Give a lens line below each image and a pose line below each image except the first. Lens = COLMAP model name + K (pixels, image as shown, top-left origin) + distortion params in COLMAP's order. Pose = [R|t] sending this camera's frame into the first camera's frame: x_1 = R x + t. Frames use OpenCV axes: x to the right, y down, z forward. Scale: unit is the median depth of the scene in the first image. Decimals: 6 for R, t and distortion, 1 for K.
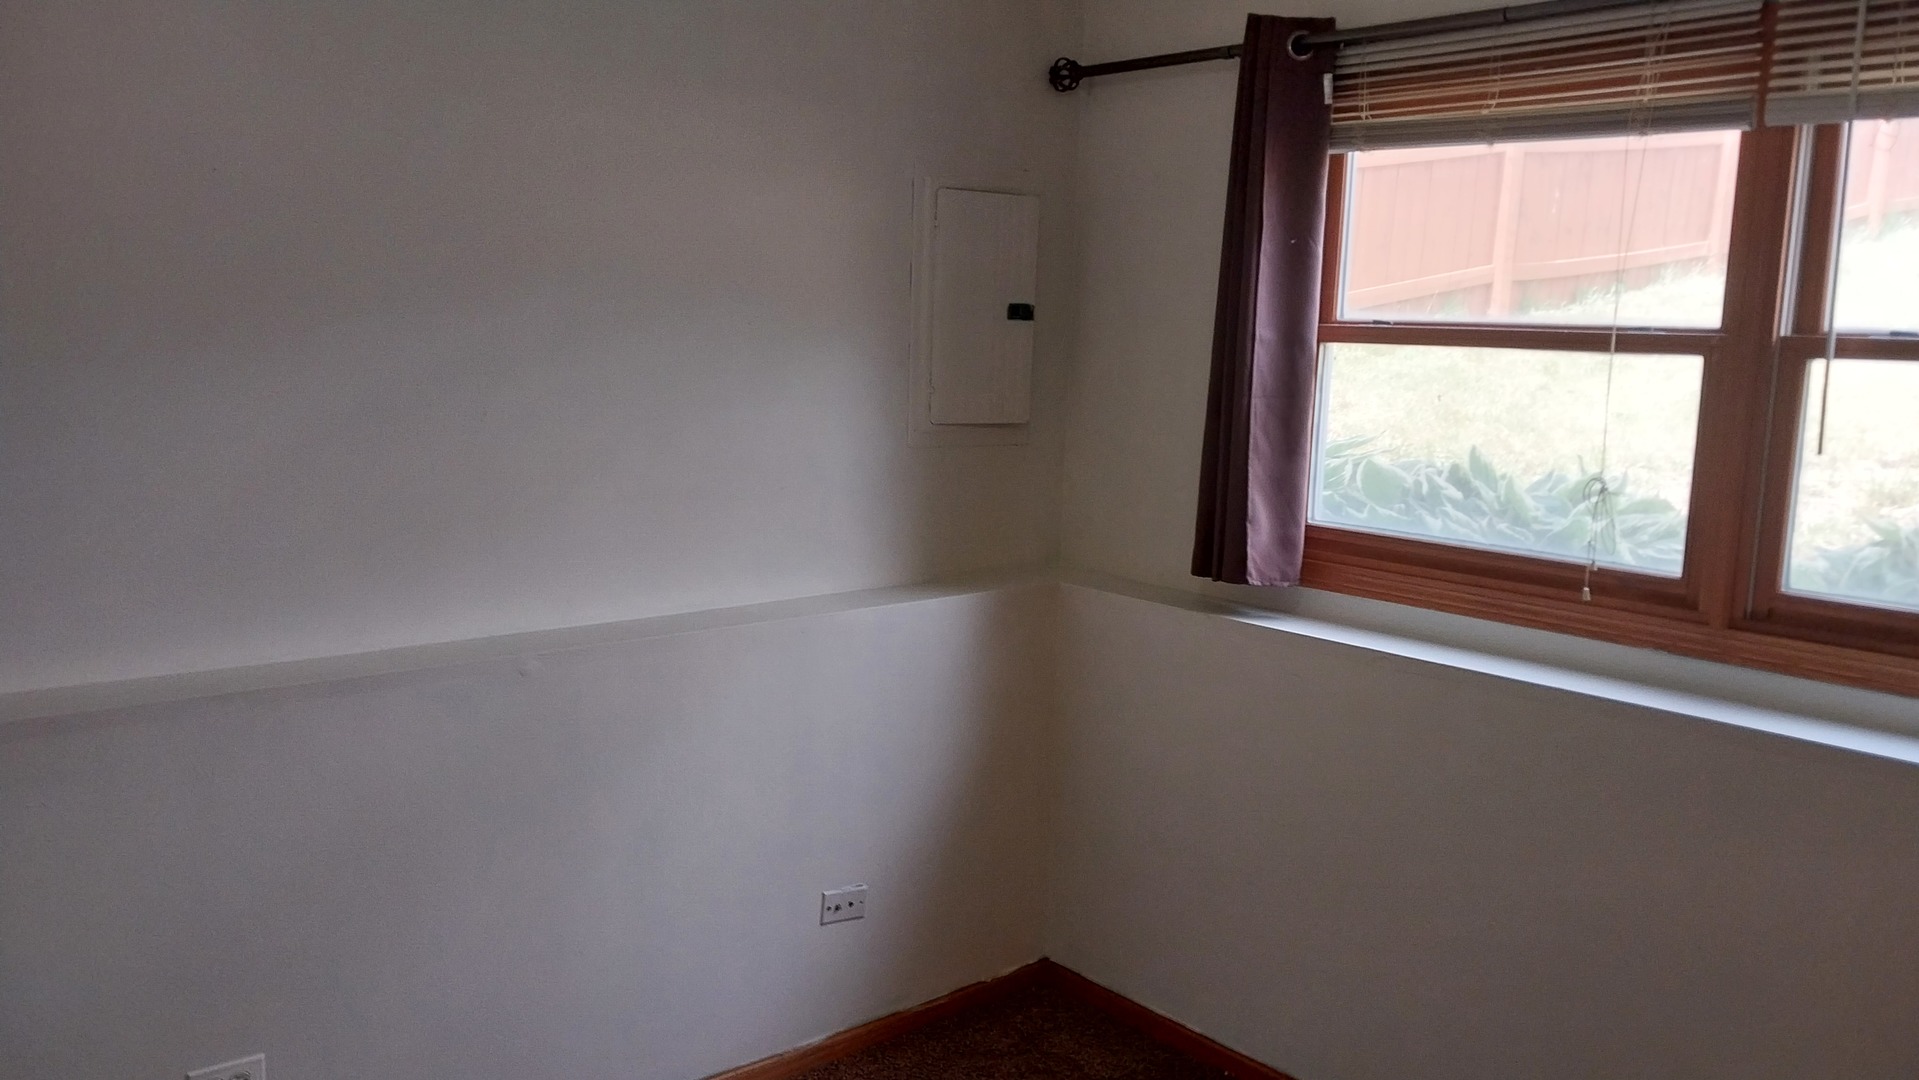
lens RADIAL K [[1494.2, 0, 943.2], [0, 1494.2, 550.8], [0, 0, 1]] dist [0.079711, -0.123062]
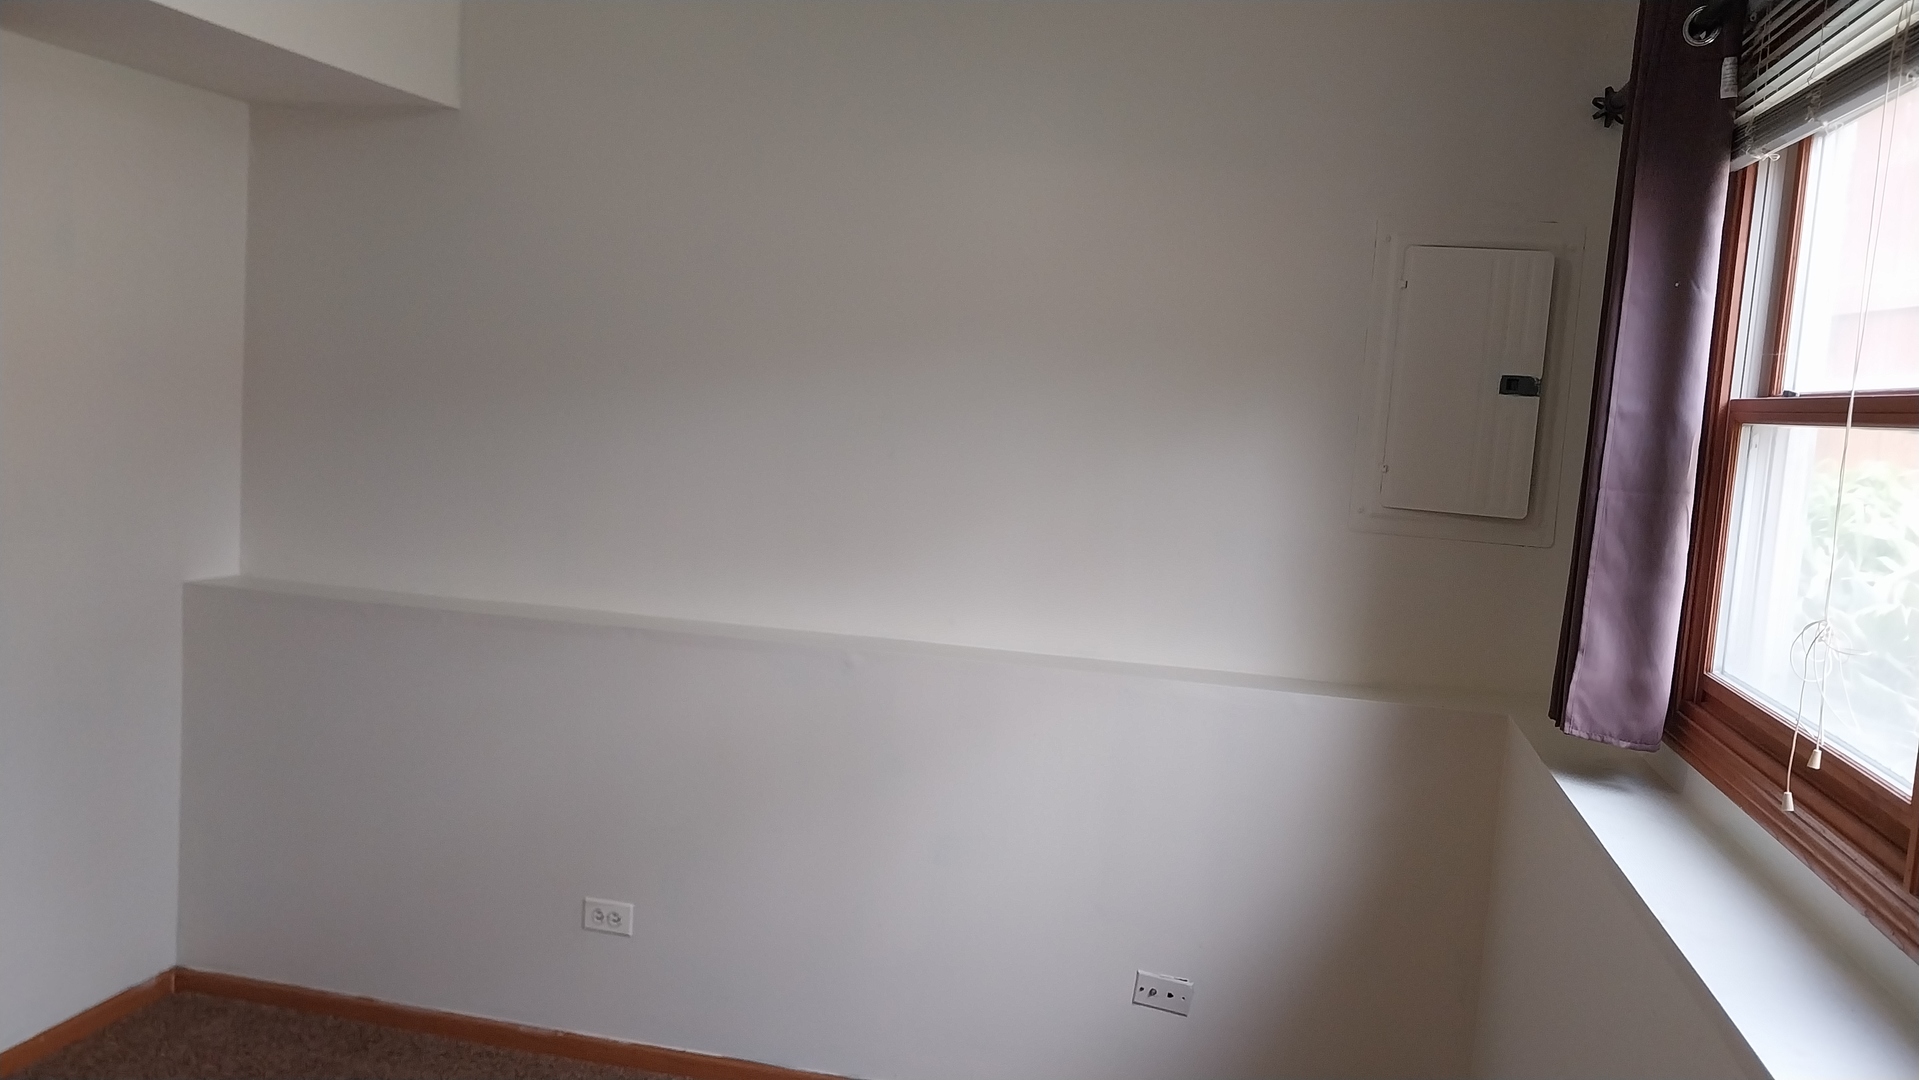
lens RADIAL K [[1494.2, 0, 948.4], [0, 1494.2, 524.9], [0, 0, 1]] dist [0.079711, -0.123062]
pose [[0.621550, 0.086604, -0.778572, 0.589525], [-0.167383, 0.985600, -0.023993, -0.010227], [0.765283, 0.145232, 0.627096, 0.269051]]
